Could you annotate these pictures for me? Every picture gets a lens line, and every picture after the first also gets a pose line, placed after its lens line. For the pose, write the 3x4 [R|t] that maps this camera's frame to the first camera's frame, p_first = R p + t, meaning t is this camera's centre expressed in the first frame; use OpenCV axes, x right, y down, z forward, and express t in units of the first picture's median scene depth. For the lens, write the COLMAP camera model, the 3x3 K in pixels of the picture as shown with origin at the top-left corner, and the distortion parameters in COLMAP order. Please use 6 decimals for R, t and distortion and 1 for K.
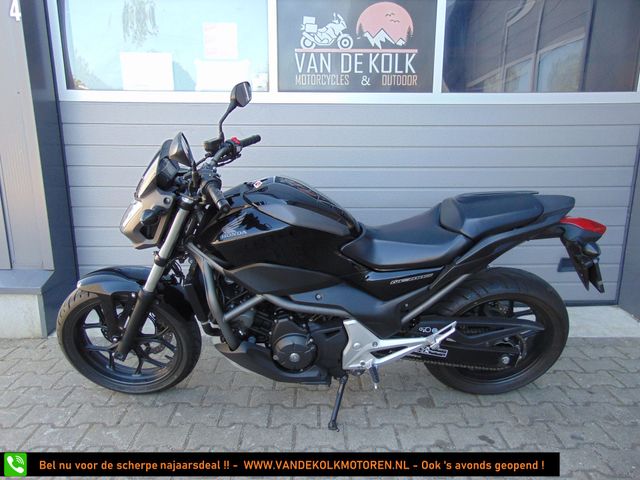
lens RADIAL K [[478.3, 0, 319.2], [0, 478.3, 239.9], [0, 0, 1]] dist [-0.020554, 0.060076]
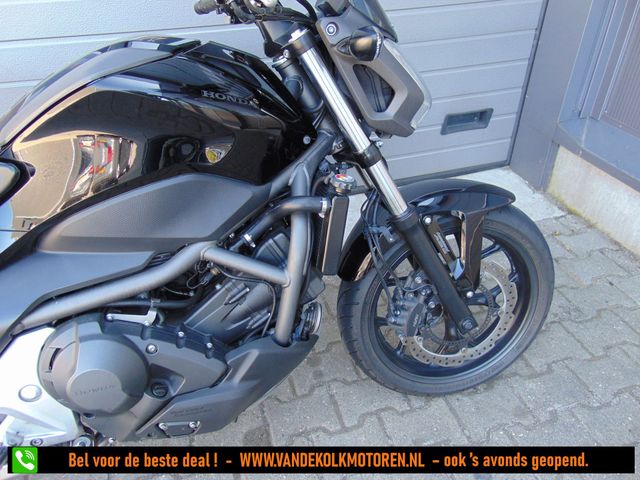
lens RADIAL K [[478.3, 0, 318.4], [0, 478.3, 236.7], [0, 0, 1]] dist [-0.020554, 0.060076]
pose [[0.961769, -0.174409, 0.211144, 0.219302], [0.080004, 0.916287, 0.392451, -0.135907], [-0.261916, -0.360555, 0.895210, 0.534921]]
